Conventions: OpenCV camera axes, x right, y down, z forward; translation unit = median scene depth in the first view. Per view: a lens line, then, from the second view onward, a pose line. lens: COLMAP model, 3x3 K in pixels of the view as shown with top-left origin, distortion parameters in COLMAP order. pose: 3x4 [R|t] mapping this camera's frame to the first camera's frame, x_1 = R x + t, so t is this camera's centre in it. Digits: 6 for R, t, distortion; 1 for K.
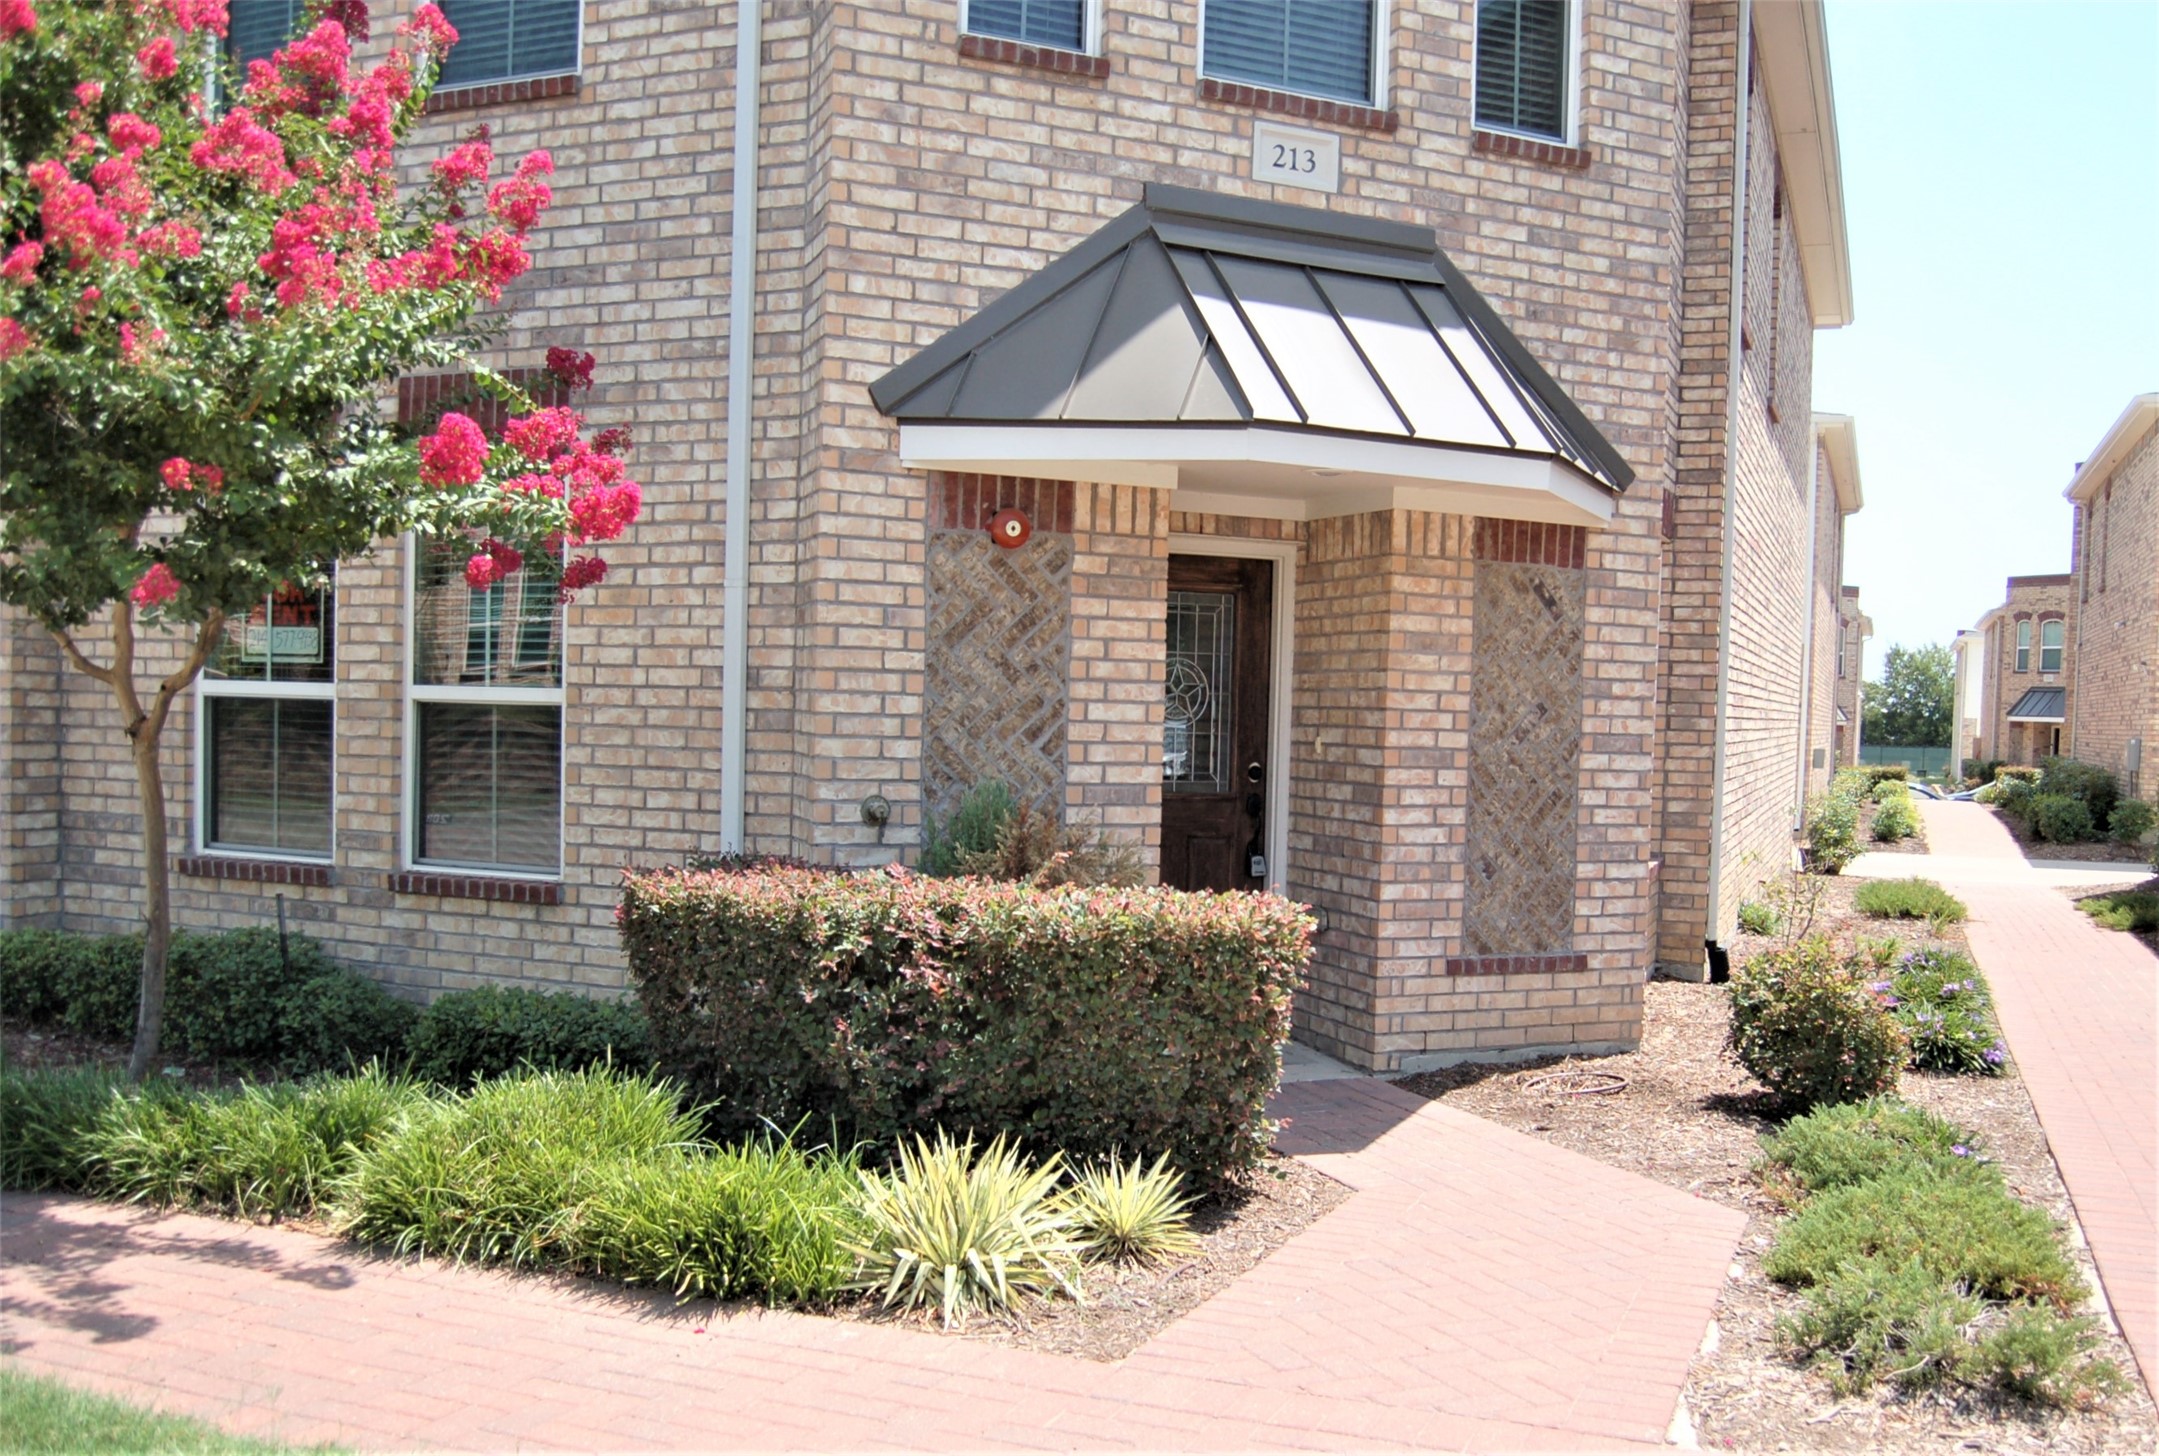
lens RADIAL K [[1933.4, 0, 1078.5], [0, 1933.4, 812.3], [0, 0, 1]] dist [-0.091421, 0.018798]
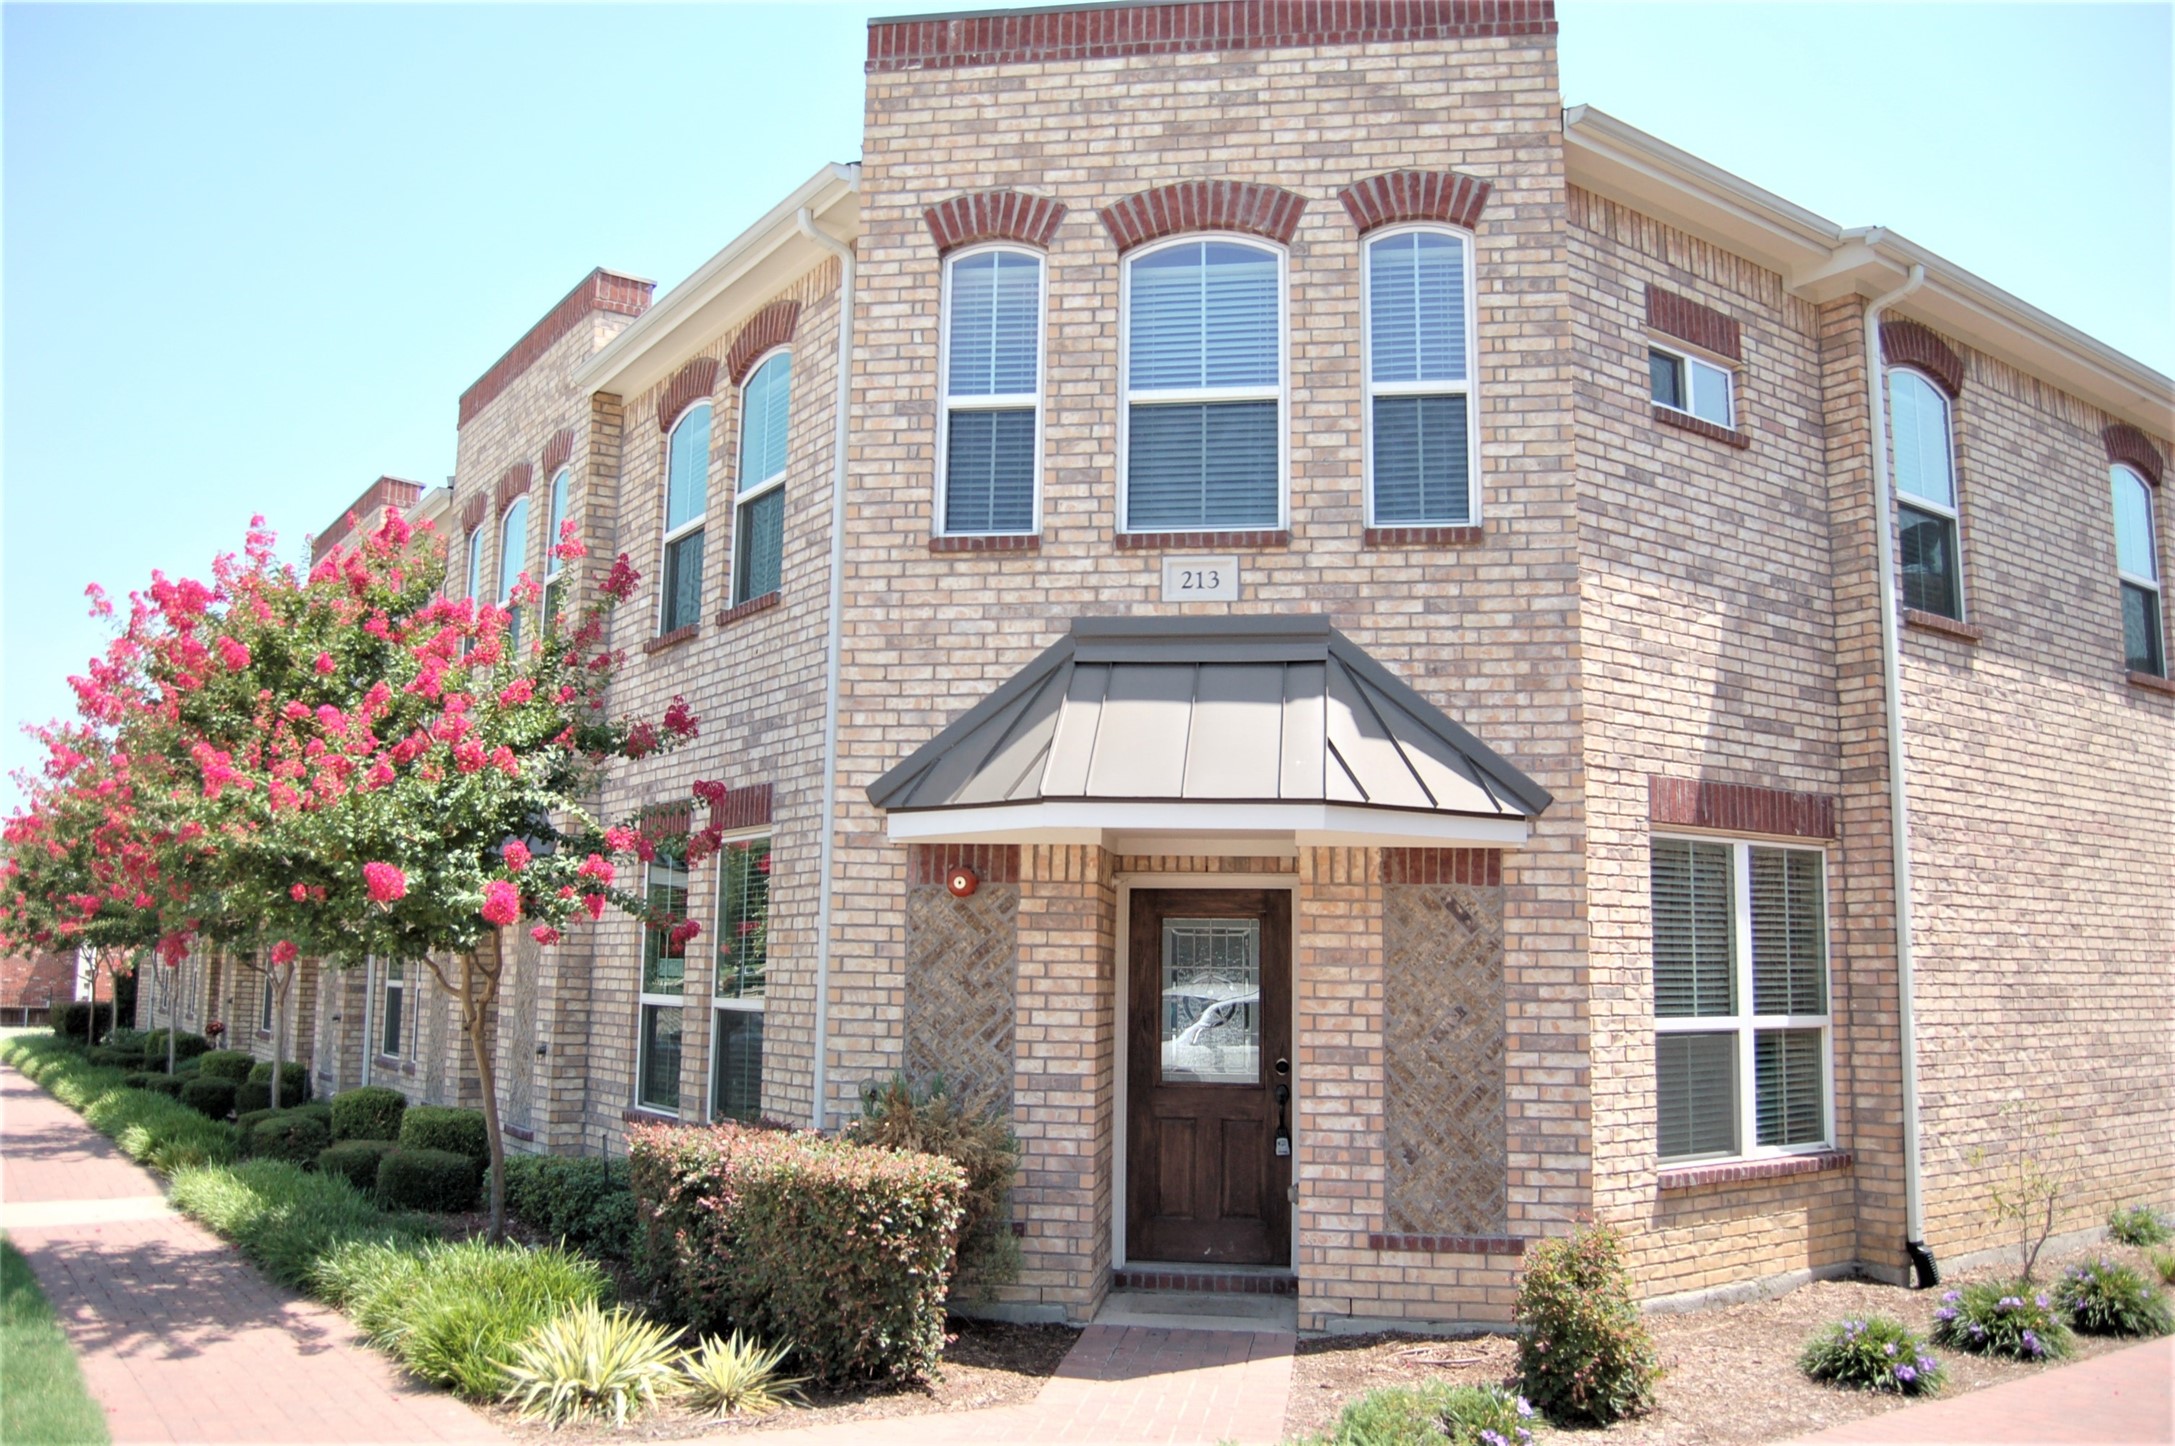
lens RADIAL K [[1734.0, 0, 1087.1], [0, 1734.0, 730.2], [0, 0, 1]] dist [-0.088646, 0.014365]
pose [[0.833349, -0.091492, -0.545122, 0.637674], [-0.023794, 0.979354, -0.200748, -0.007807], [0.552234, 0.180264, 0.813967, 0.029044]]
